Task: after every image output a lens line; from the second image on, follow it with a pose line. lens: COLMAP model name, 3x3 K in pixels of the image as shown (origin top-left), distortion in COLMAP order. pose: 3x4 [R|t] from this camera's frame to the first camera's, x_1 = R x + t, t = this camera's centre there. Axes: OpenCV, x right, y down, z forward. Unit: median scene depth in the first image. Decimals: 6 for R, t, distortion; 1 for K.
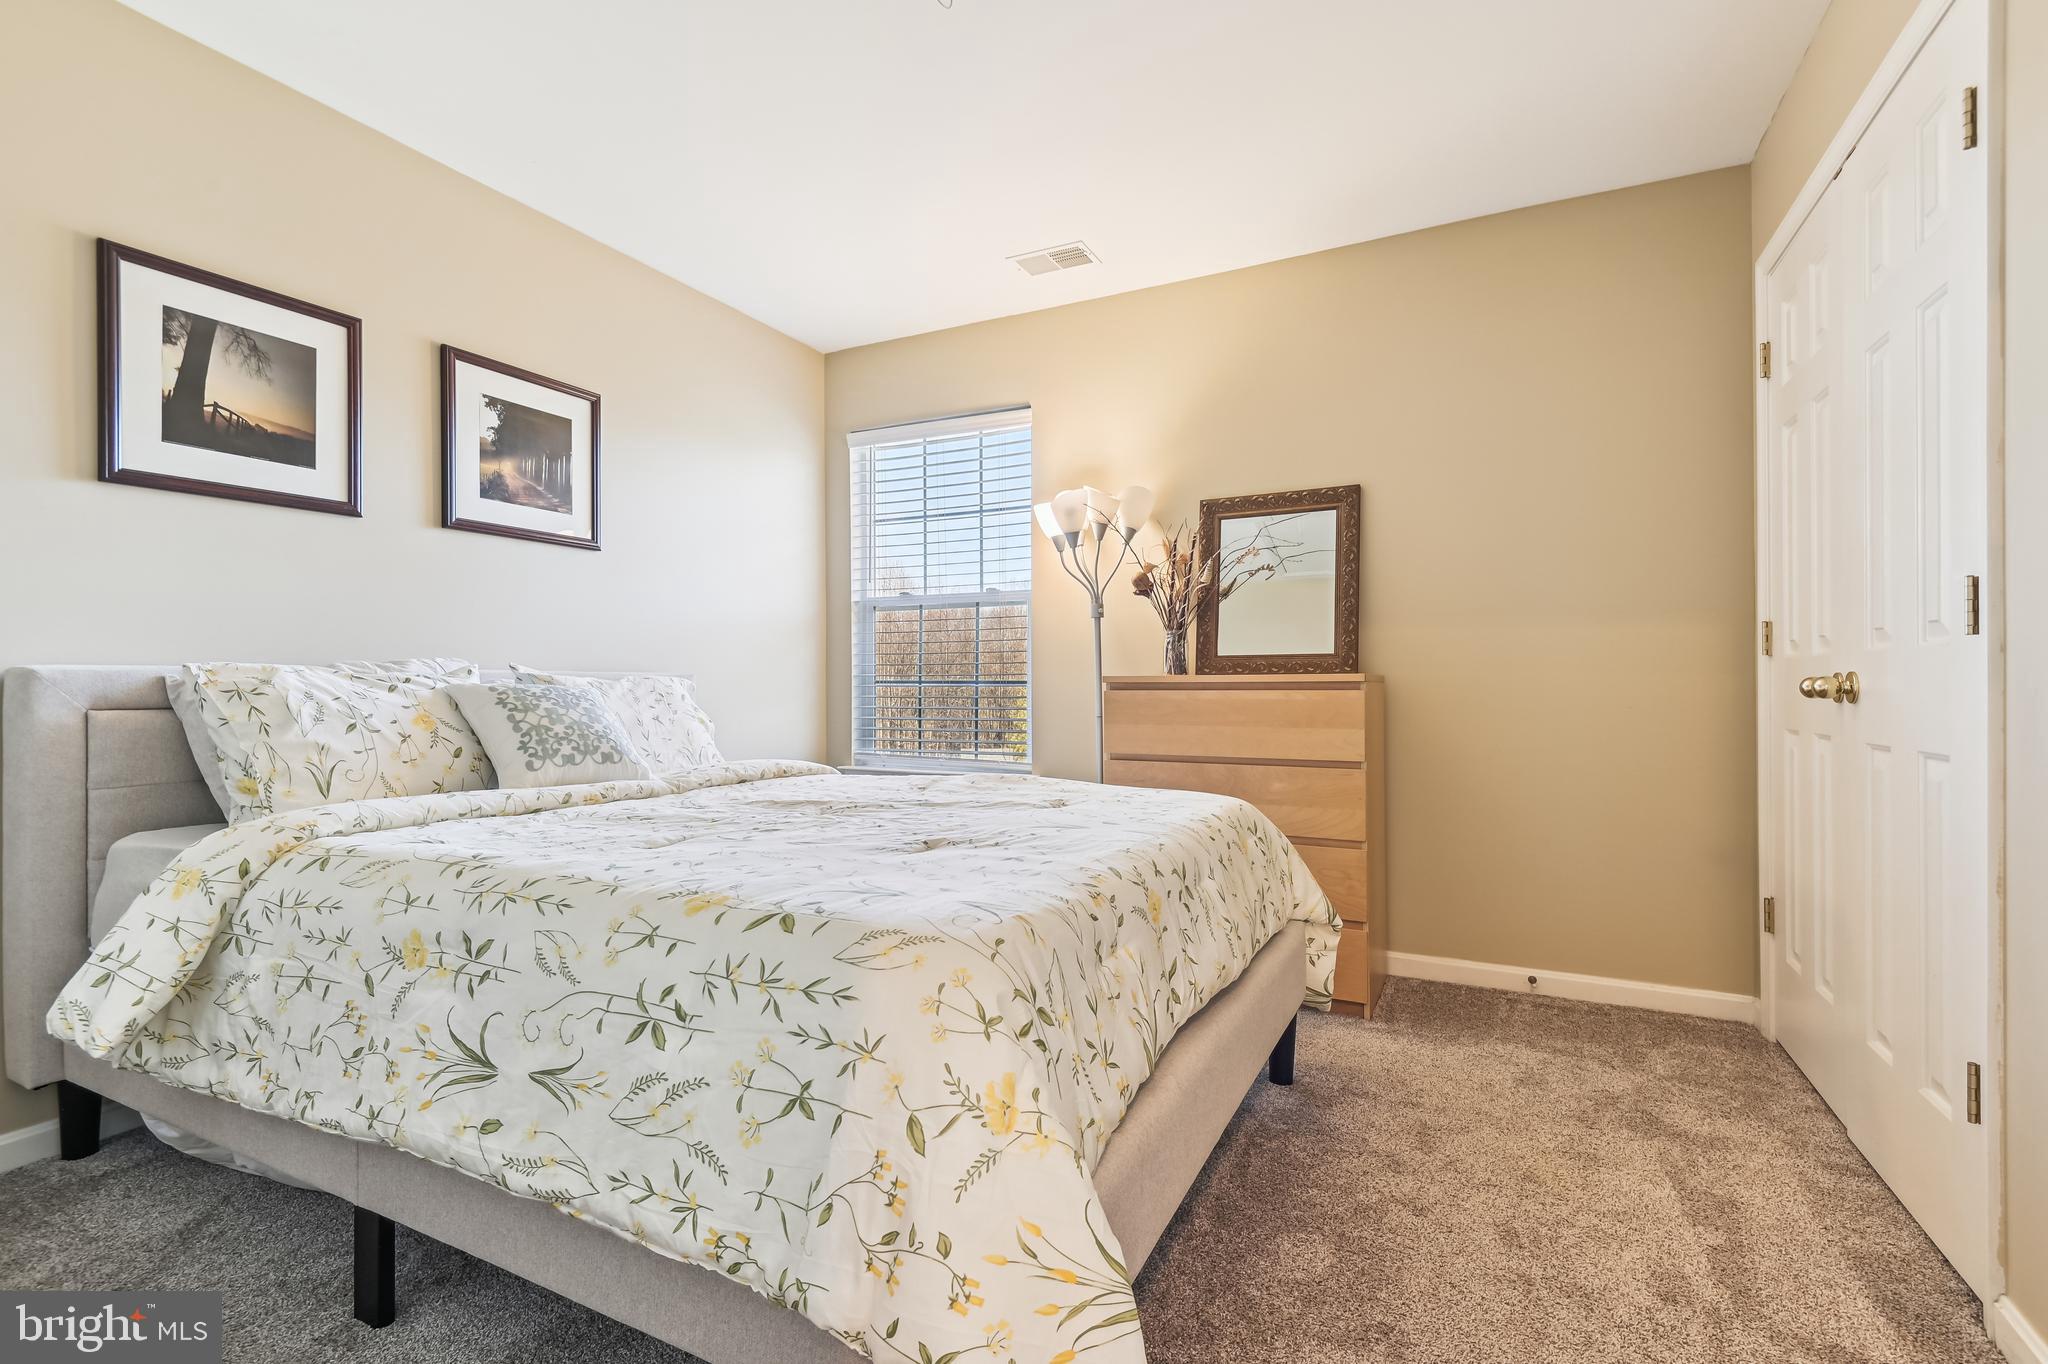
lens RADIAL K [[937.5, 0, 1030.8], [0, 937.5, 672.1], [0, 0, 1]] dist [0.002463, 0.000061]
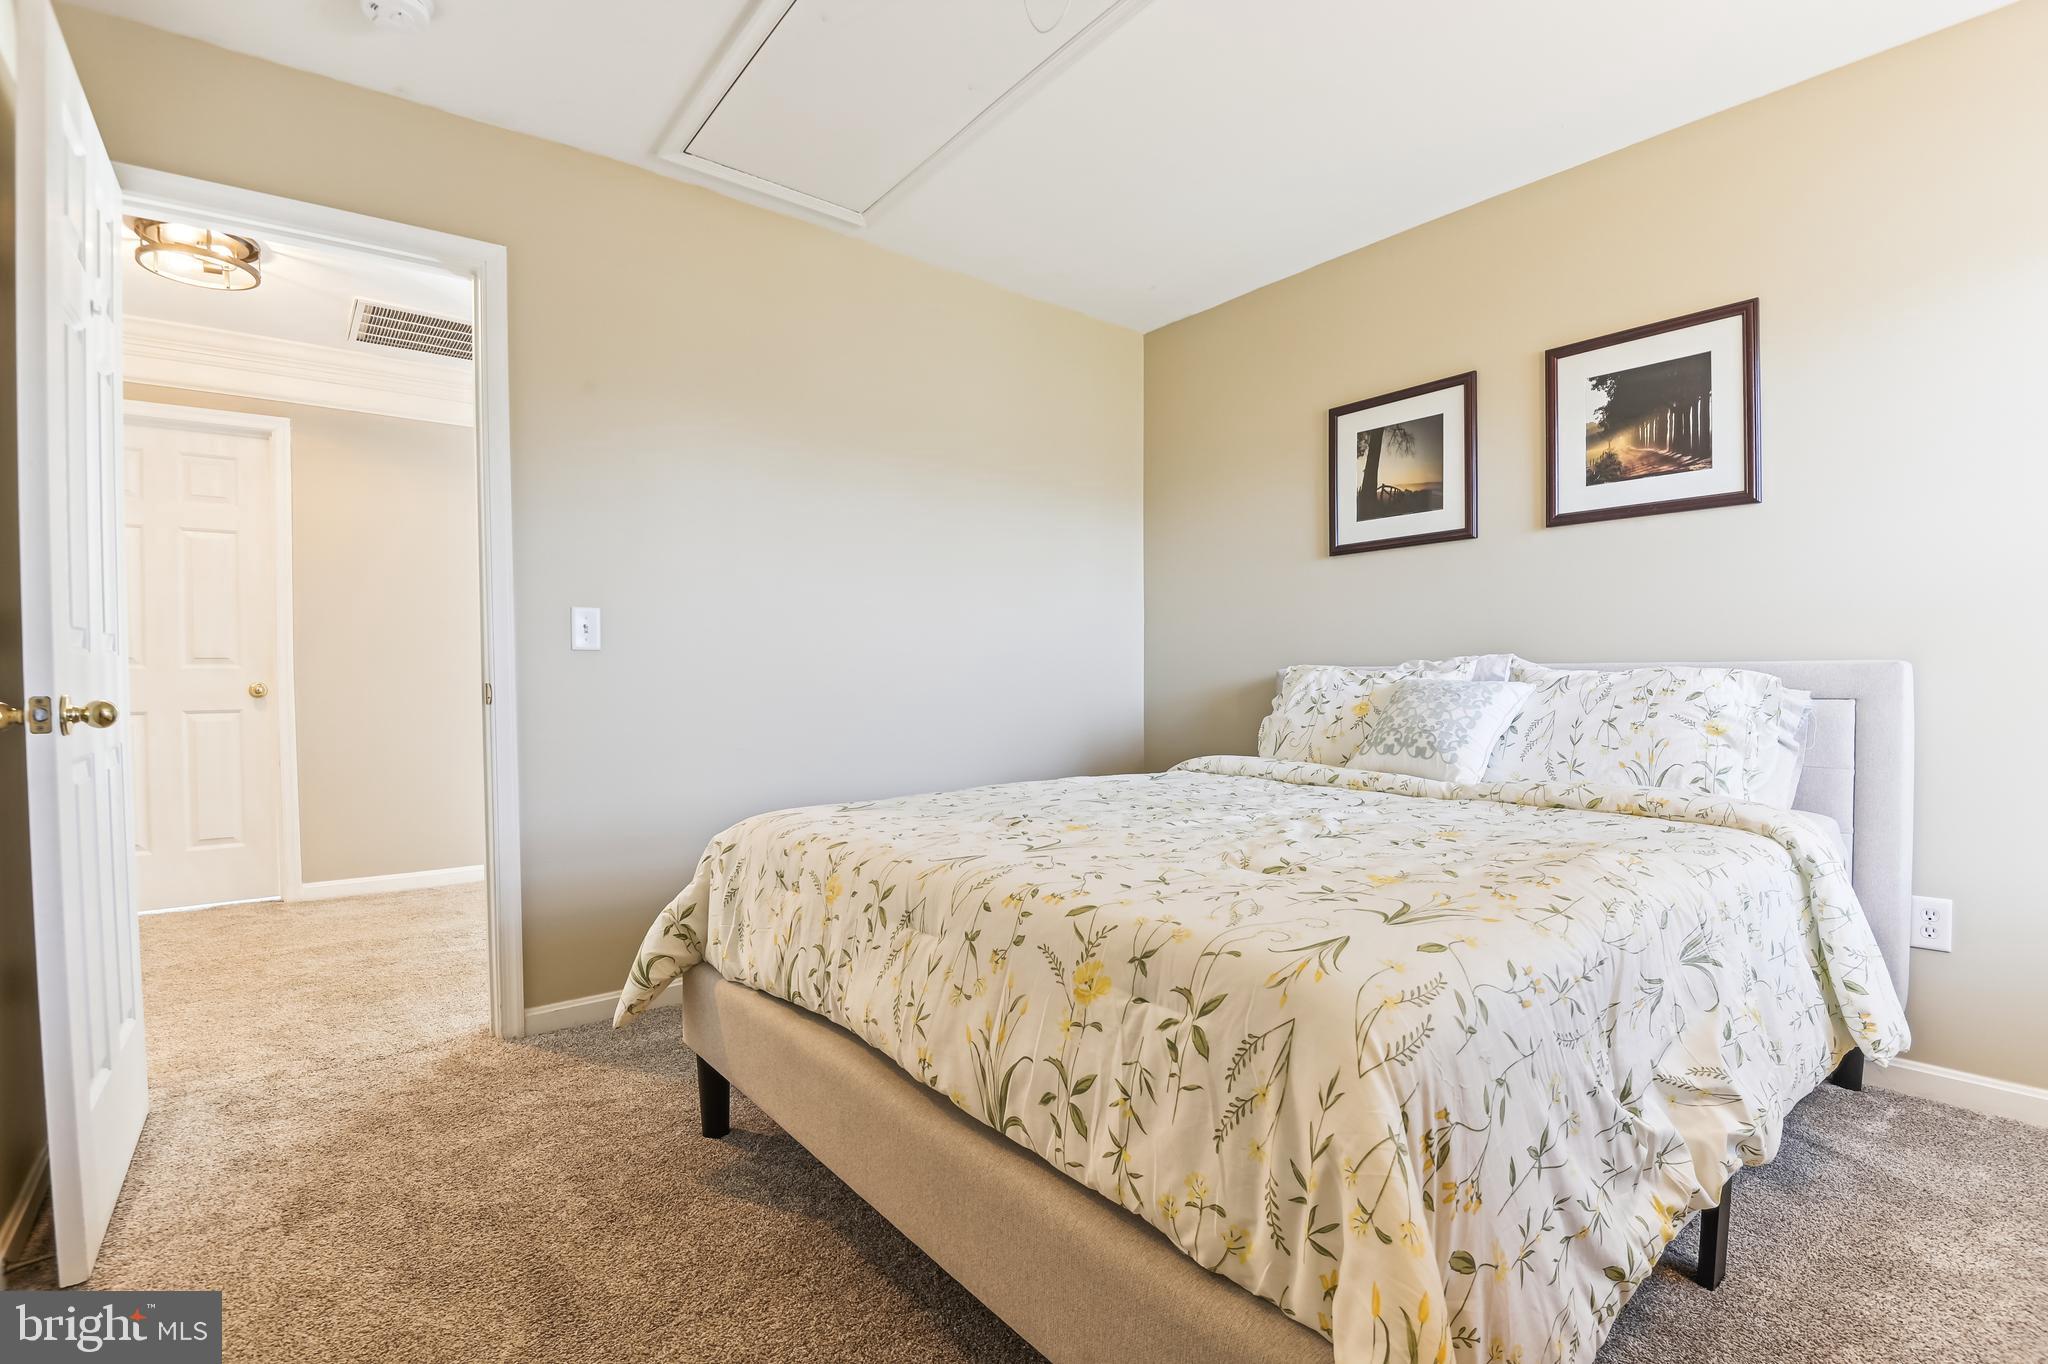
lens RADIAL K [[937.5, 0, 1030.8], [0, 937.5, 672.1], [0, 0, 1]] dist [0.002463, 0.000061]
pose [[-0.406195, -0.005636, -0.913769, 0.611740], [0.015502, 0.999795, -0.013058, 0.011774], [0.913655, -0.019469, -0.406024, 0.989473]]
